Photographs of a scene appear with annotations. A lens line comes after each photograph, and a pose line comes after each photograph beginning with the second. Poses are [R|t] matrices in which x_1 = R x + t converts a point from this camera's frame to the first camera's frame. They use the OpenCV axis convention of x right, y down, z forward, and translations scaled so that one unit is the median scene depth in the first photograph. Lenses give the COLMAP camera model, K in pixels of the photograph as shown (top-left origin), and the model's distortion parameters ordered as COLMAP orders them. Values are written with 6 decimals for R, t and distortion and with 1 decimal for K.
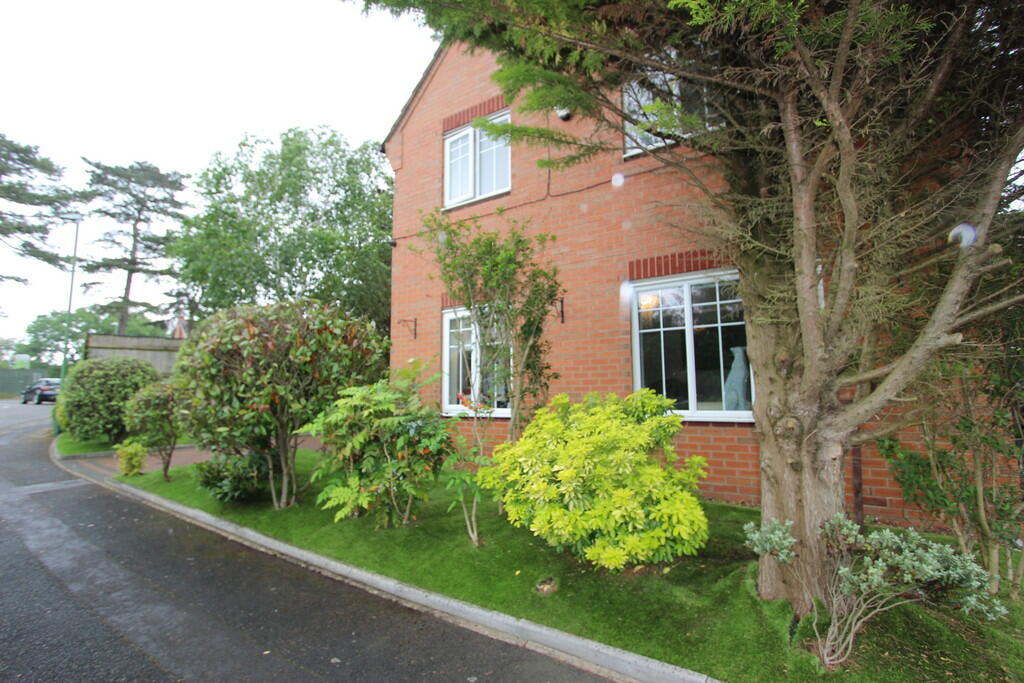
lens RADIAL K [[476.5, 0, 501.7], [0, 476.5, 342.7], [0, 0, 1]] dist [-0.020526, 0.005457]
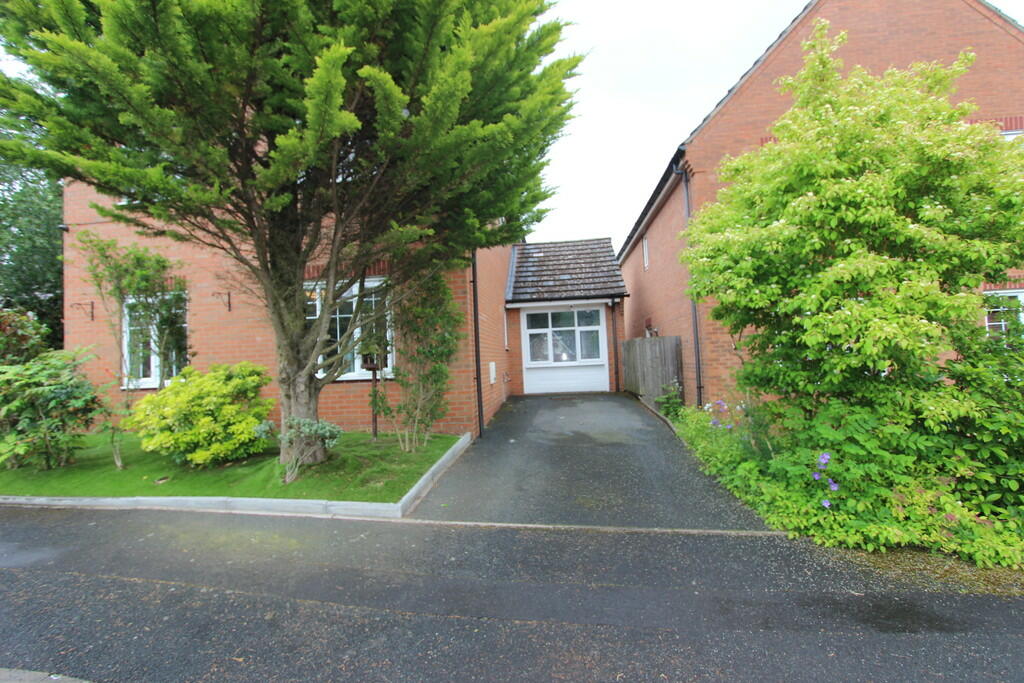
lens RADIAL K [[476.5, 0, 501.7], [0, 476.5, 342.7], [0, 0, 1]] dist [-0.020526, 0.005457]
pose [[0.890688, -0.015748, 0.454341, 0.333849], [-0.012736, 0.998143, 0.059565, -0.068570], [-0.454436, -0.058840, 0.888834, -0.802099]]
